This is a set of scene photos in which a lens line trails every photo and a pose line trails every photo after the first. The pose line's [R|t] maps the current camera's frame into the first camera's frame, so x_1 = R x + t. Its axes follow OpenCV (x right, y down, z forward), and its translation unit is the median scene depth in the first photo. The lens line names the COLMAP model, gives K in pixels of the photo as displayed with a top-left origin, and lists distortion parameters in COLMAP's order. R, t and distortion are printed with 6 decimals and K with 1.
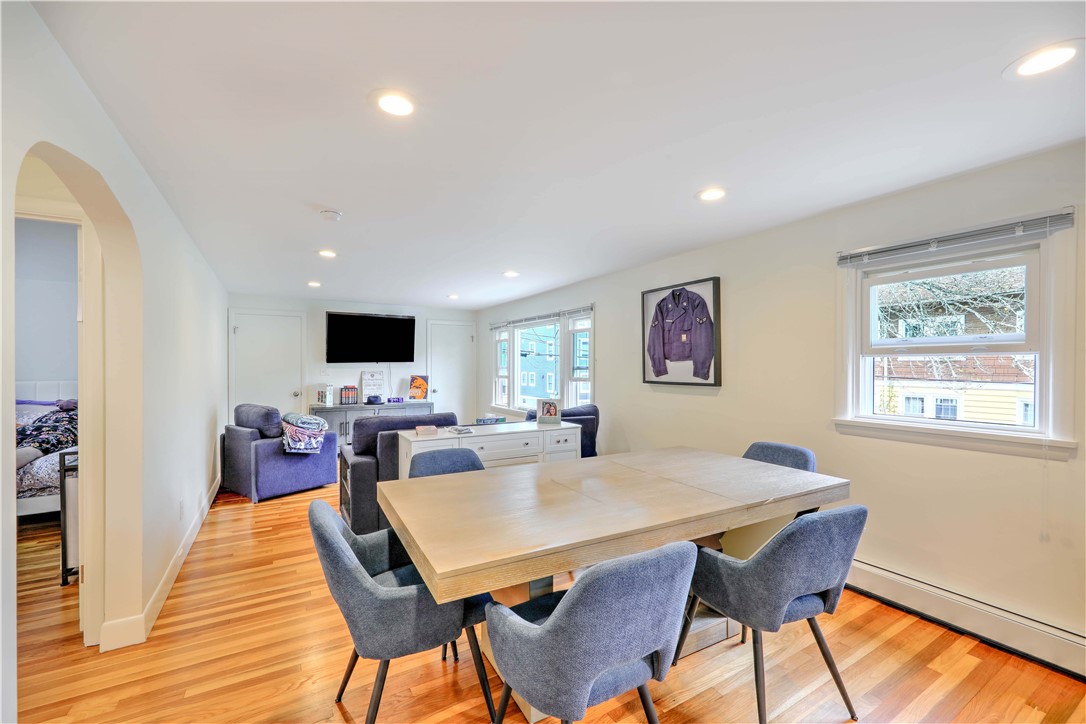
lens RADIAL K [[451.9, 0, 549.6], [0, 451.9, 362.8], [0, 0, 1]] dist [-0.000371, -0.000061]
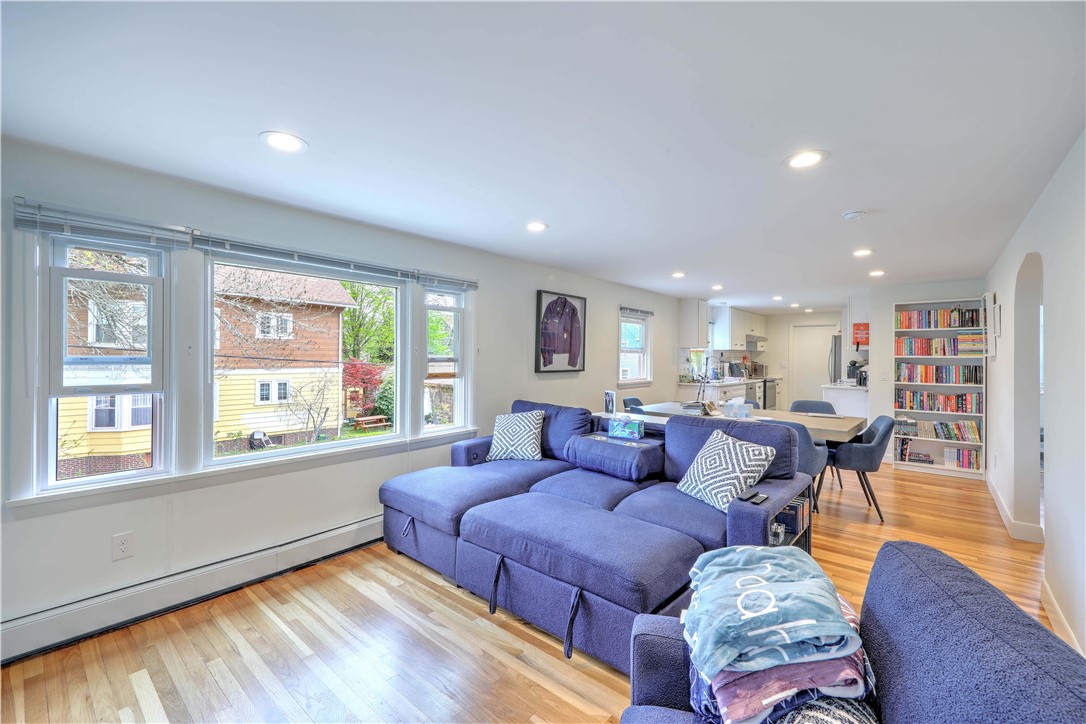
lens RADIAL K [[451.9, 0, 549.6], [0, 451.9, 362.8], [0, 0, 1]] dist [-0.000371, -0.000061]
pose [[-0.321294, -0.014926, 0.946862, -0.938192], [-0.014503, 0.999836, 0.010840, 0.008449], [-0.946868, -0.010250, -0.321458, 1.473575]]
